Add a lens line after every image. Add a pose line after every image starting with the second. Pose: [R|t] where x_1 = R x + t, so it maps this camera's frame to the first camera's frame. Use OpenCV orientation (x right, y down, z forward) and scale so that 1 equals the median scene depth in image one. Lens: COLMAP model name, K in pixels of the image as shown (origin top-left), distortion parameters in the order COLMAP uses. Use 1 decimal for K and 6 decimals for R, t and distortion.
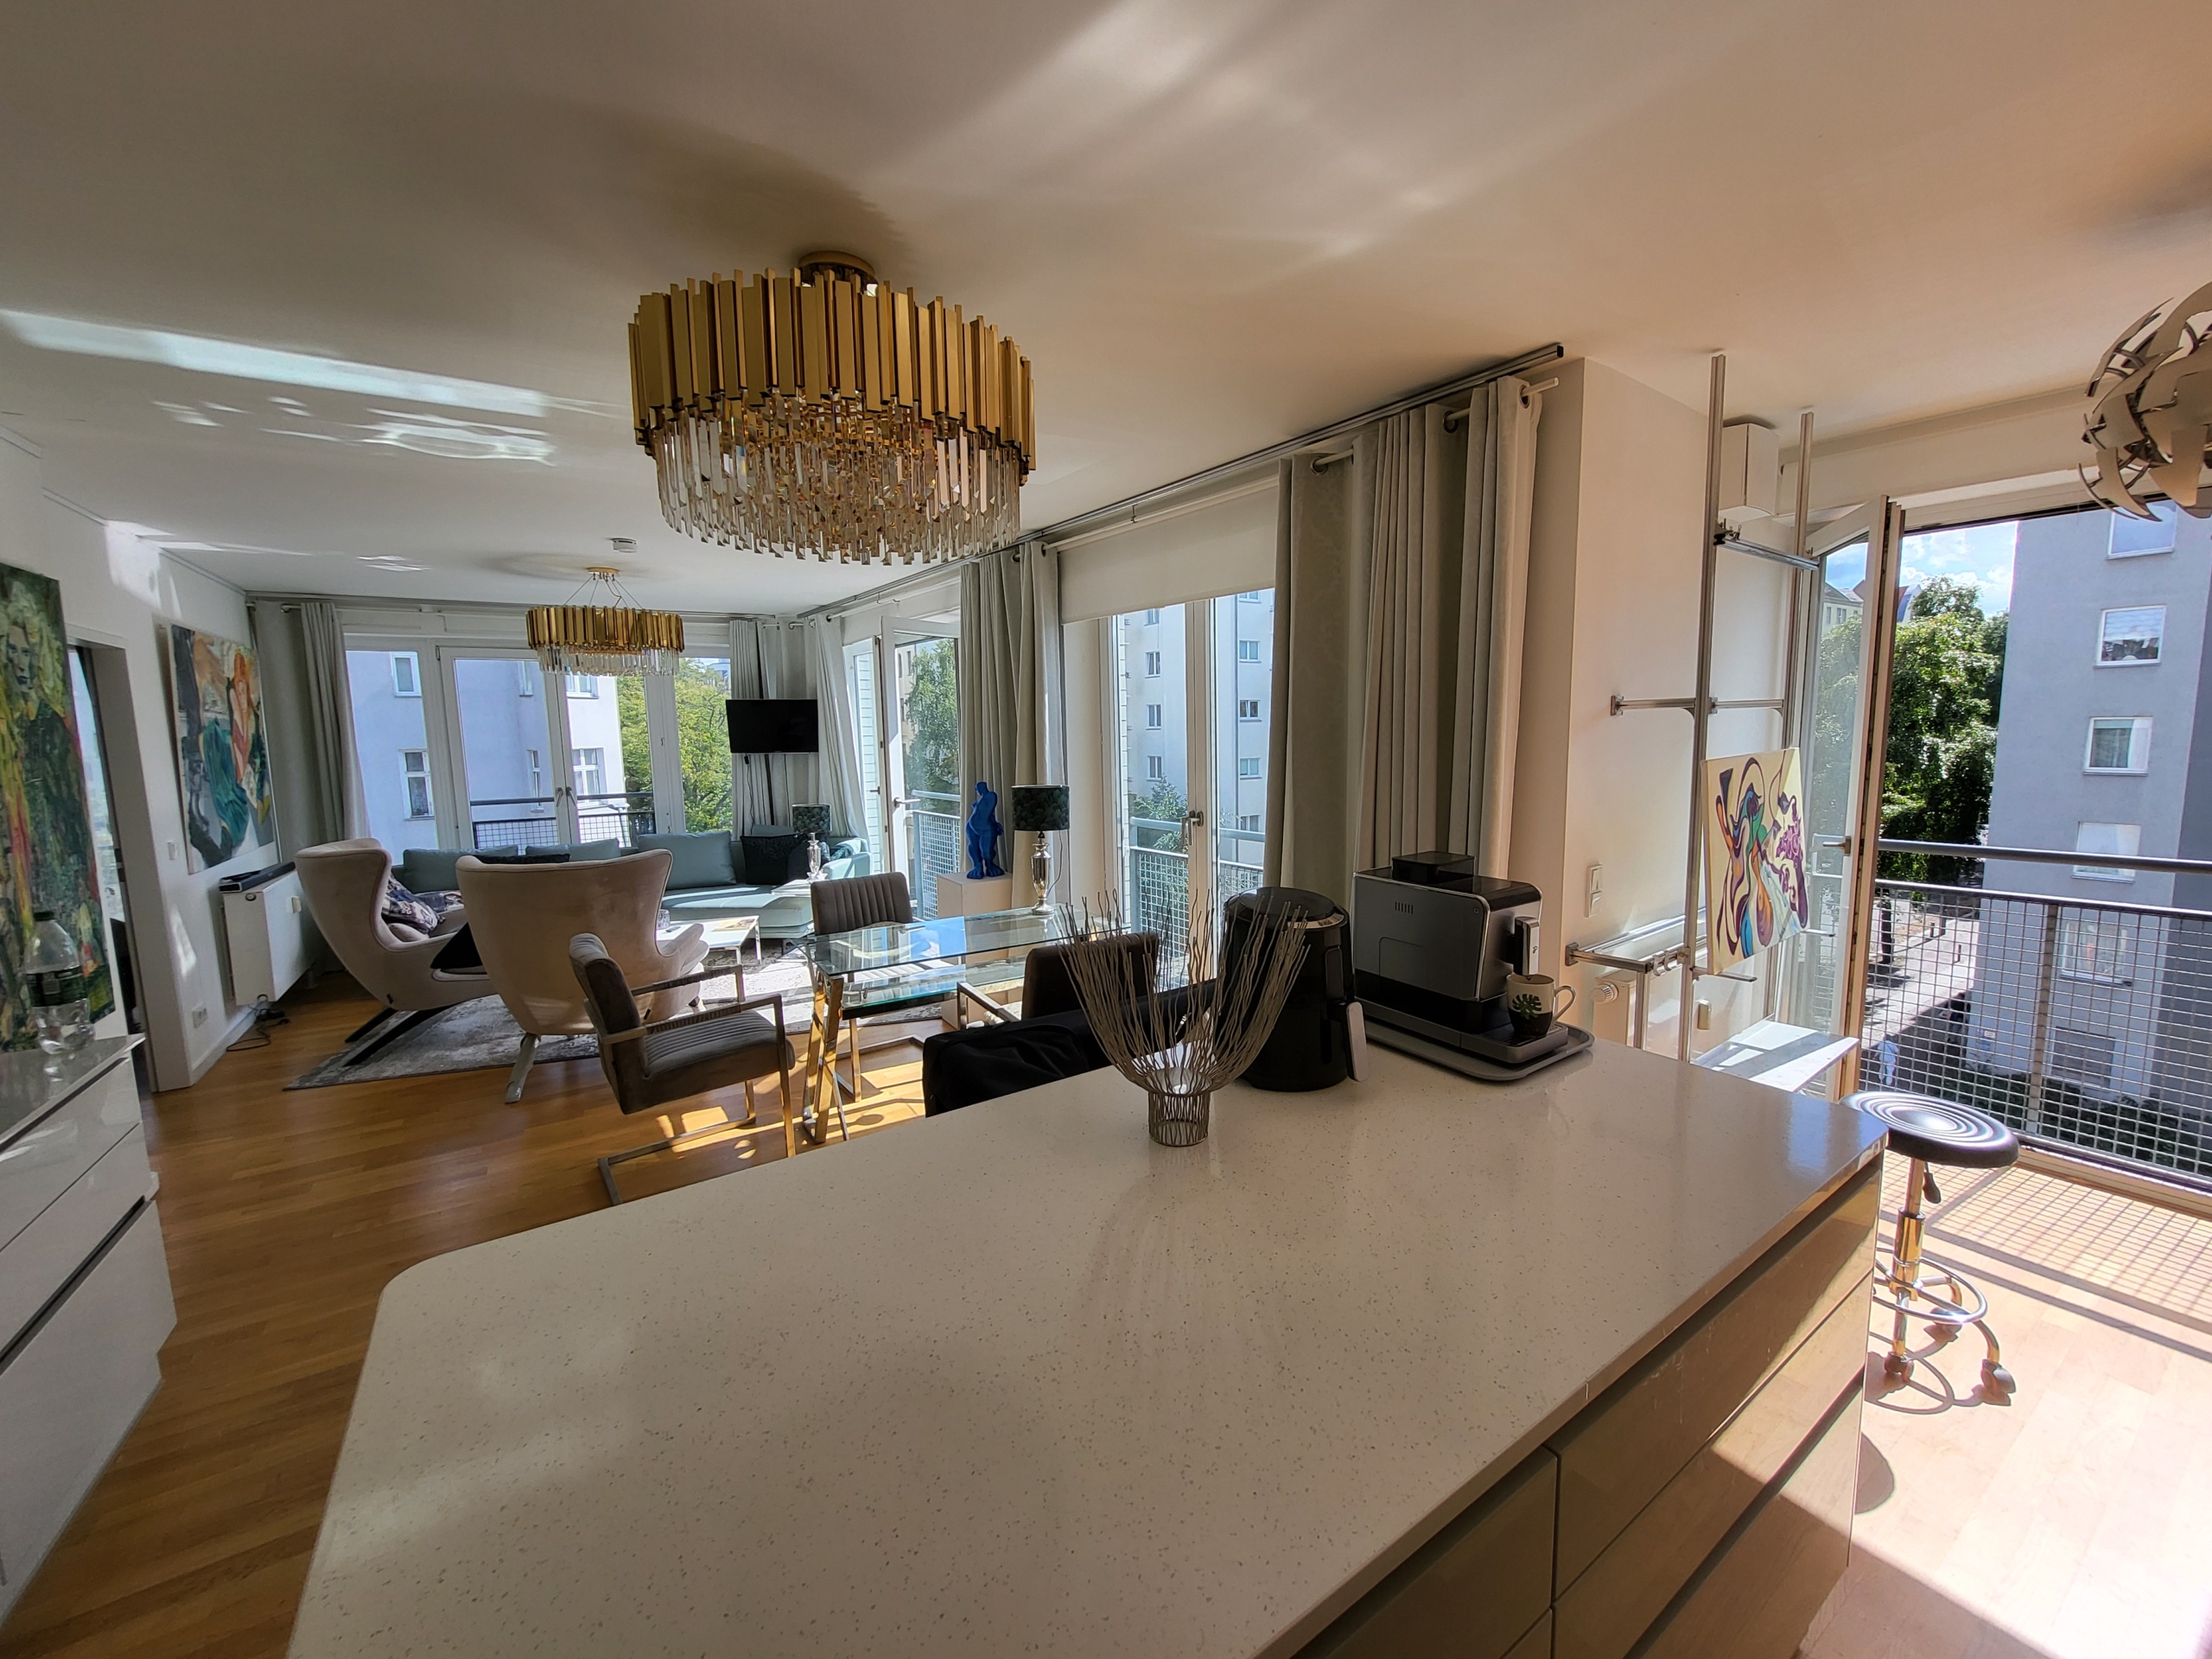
lens RADIAL K [[872.5, 0, 1120.4], [0, 872.5, 827.9], [0, 0, 1]] dist [-0.000577, -0.000088]
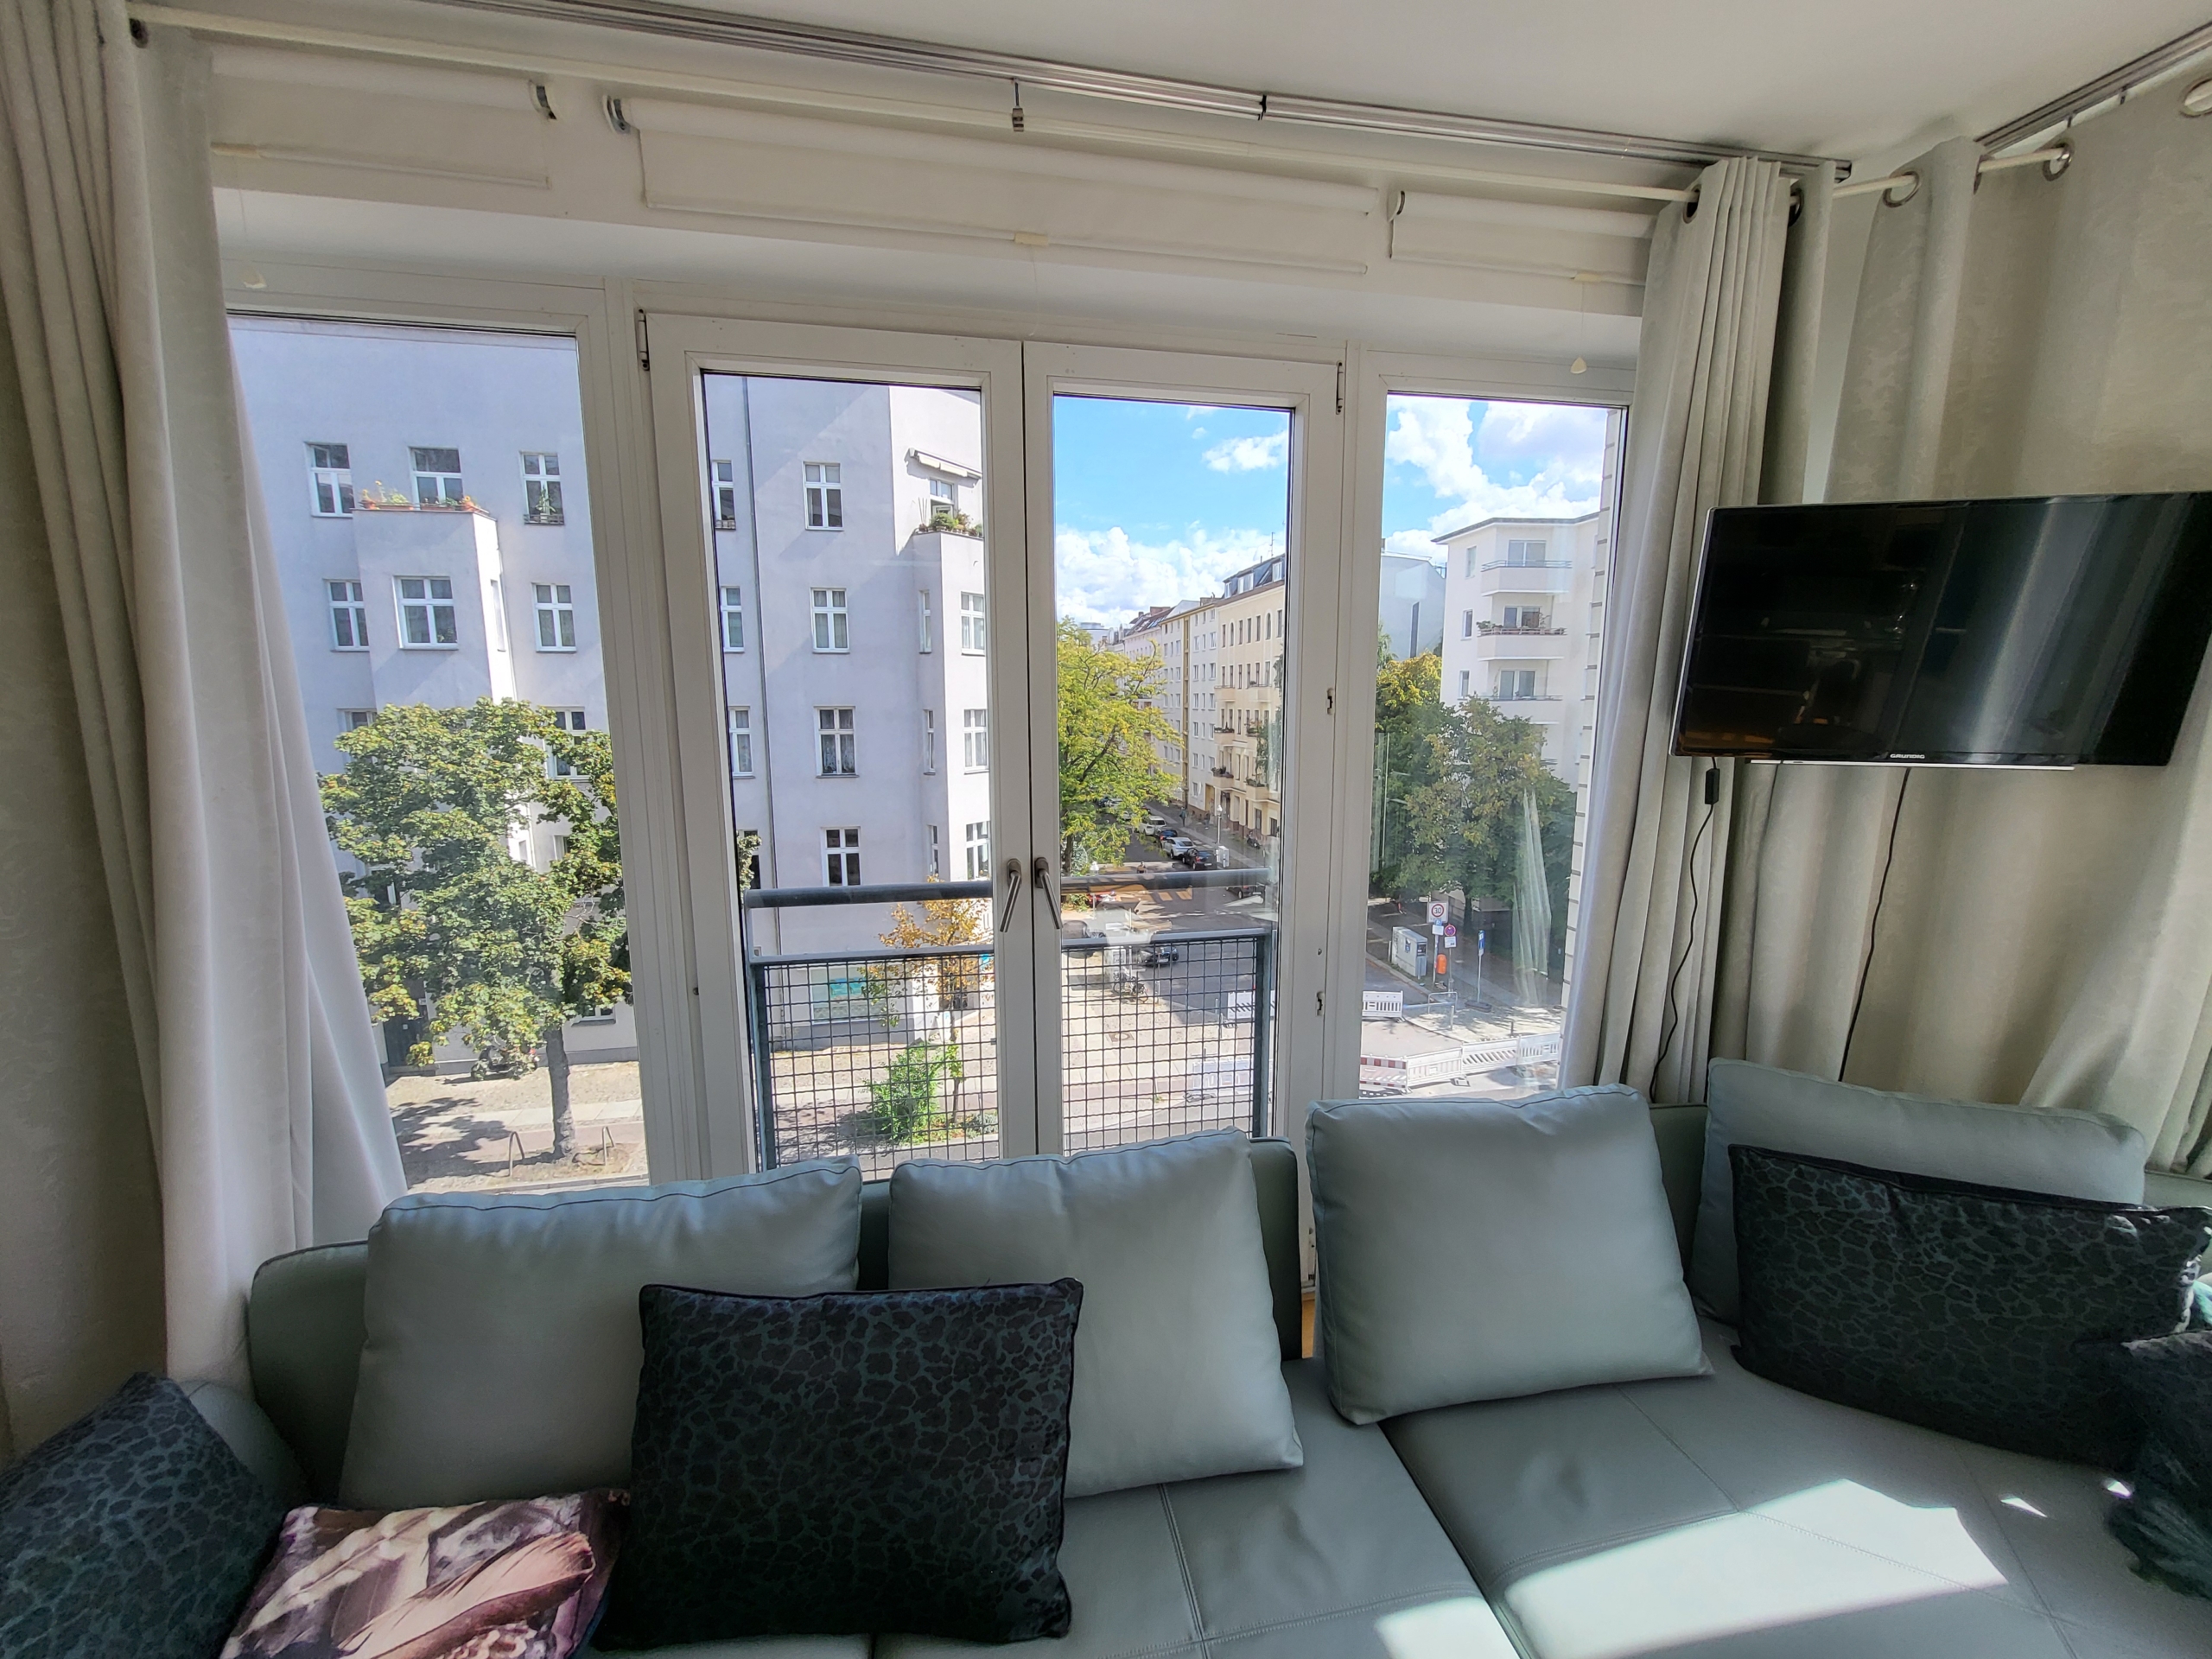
lens RADIAL K [[873.3, 0, 1120.6], [0, 873.3, 831.8], [0, 0, 1]] dist [-0.000672, -0.000041]
pose [[0.929760, 0.072658, -0.360925, -1.167565], [-0.057915, 0.996992, 0.051514, -0.164366], [0.363582, -0.026993, 0.931171, 1.725345]]
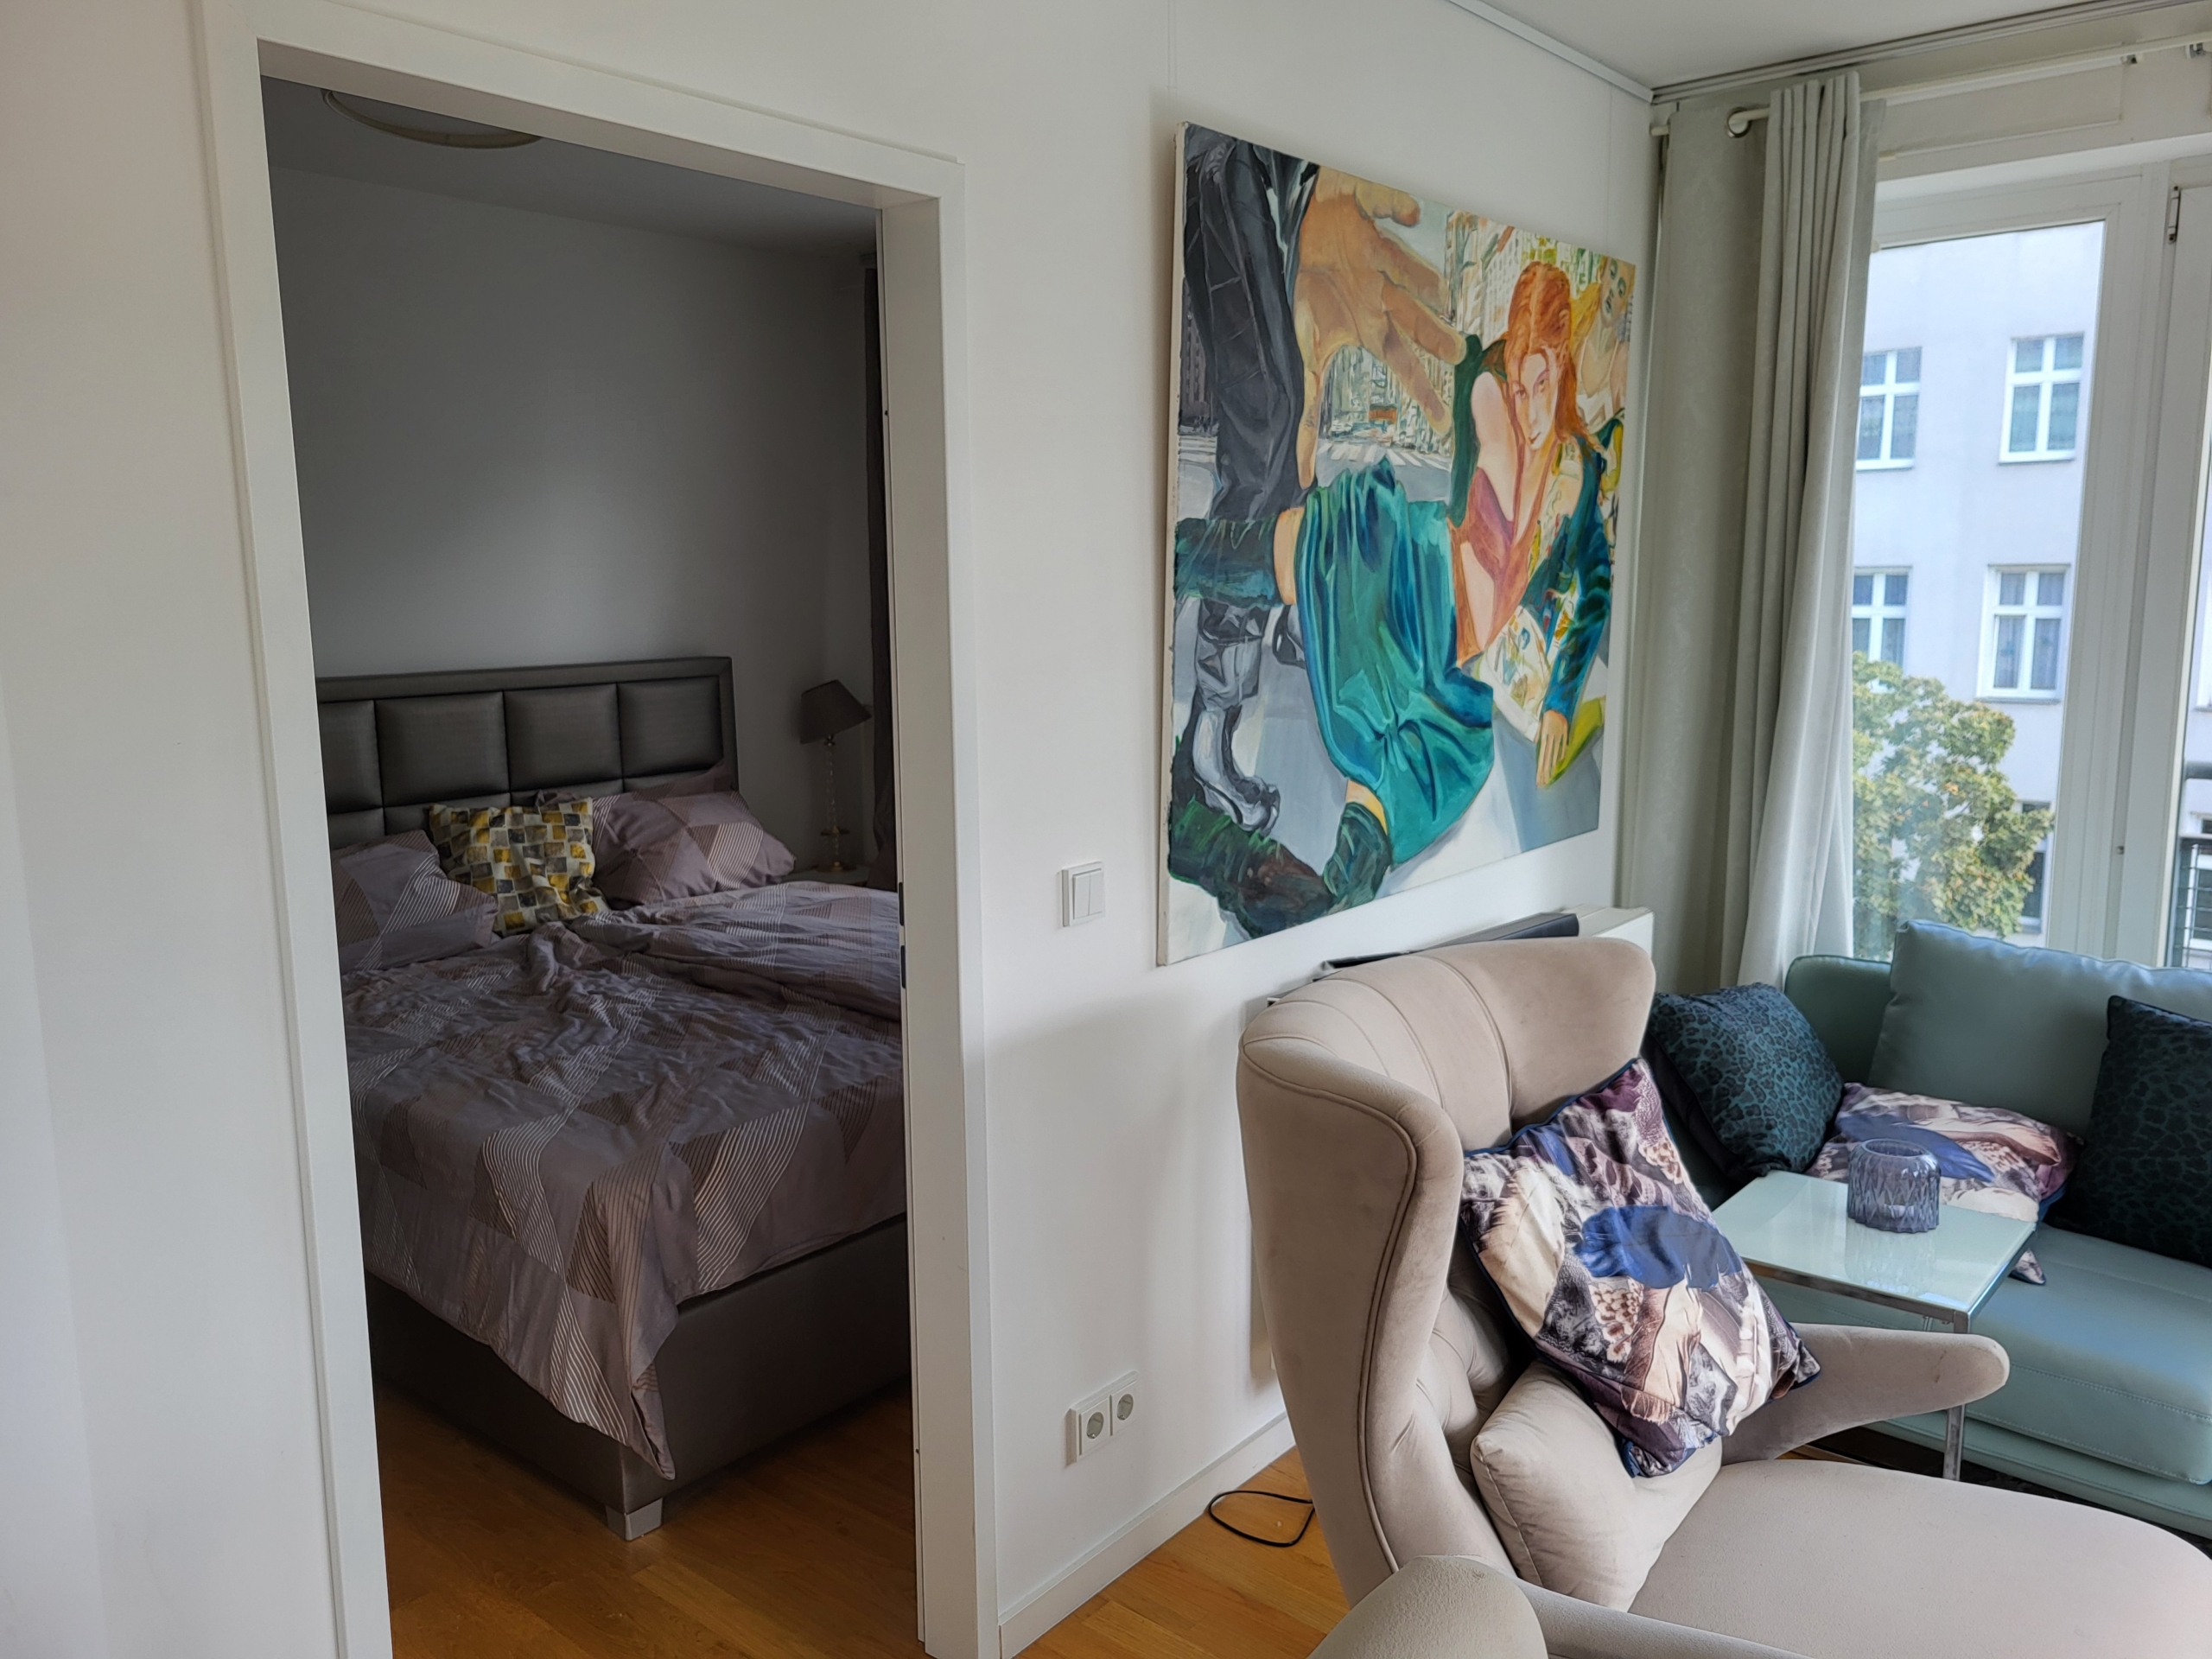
lens RADIAL K [[1681.9, 0, 1083.4], [0, 1681.9, 821.2], [0, 0, 1]] dist [0.066297, -0.058449]
pose [[0.283318, 0.161126, -0.945394, -0.729723], [-0.105201, 0.985058, 0.136359, -0.109135], [0.953239, 0.060823, 0.296035, 1.128801]]
